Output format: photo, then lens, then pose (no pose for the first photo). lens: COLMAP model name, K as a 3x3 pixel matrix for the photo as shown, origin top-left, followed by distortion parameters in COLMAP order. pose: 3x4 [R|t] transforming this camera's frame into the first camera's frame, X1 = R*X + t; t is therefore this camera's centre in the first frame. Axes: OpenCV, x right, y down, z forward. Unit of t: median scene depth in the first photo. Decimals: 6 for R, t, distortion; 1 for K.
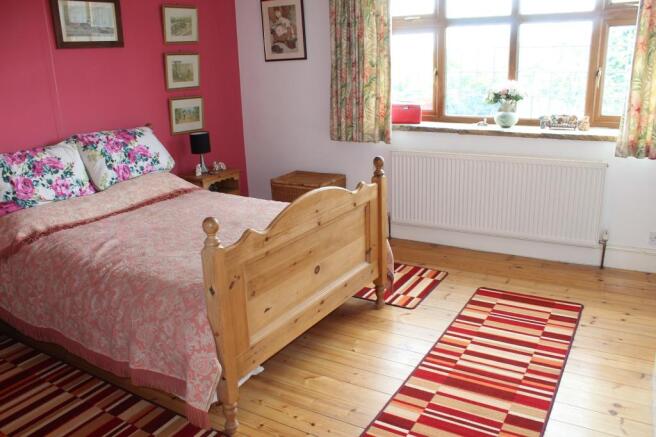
lens RADIAL K [[570.5, 0, 328.0], [0, 570.5, 218.5], [0, 0, 1]] dist [-0.057775, 0.004740]
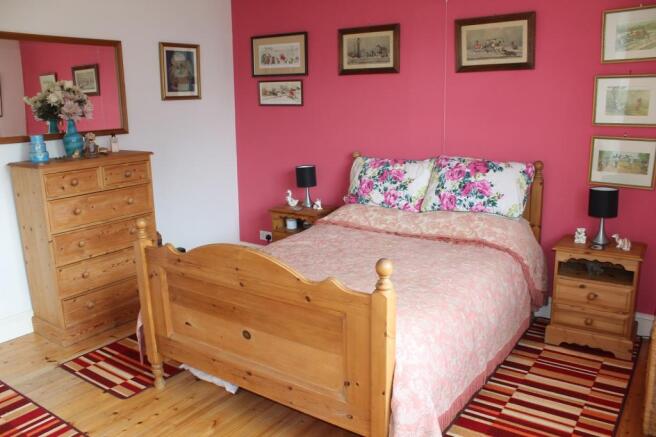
lens RADIAL K [[534.8, 0, 328.7], [0, 534.8, 228.1], [0, 0, 1]] dist [-0.026279, 0.000379]
pose [[-0.075074, 0.274536, -0.958642, 0.552280], [-0.249948, 0.925484, 0.284614, -0.253993], [0.965345, 0.260977, -0.000860, 0.832008]]
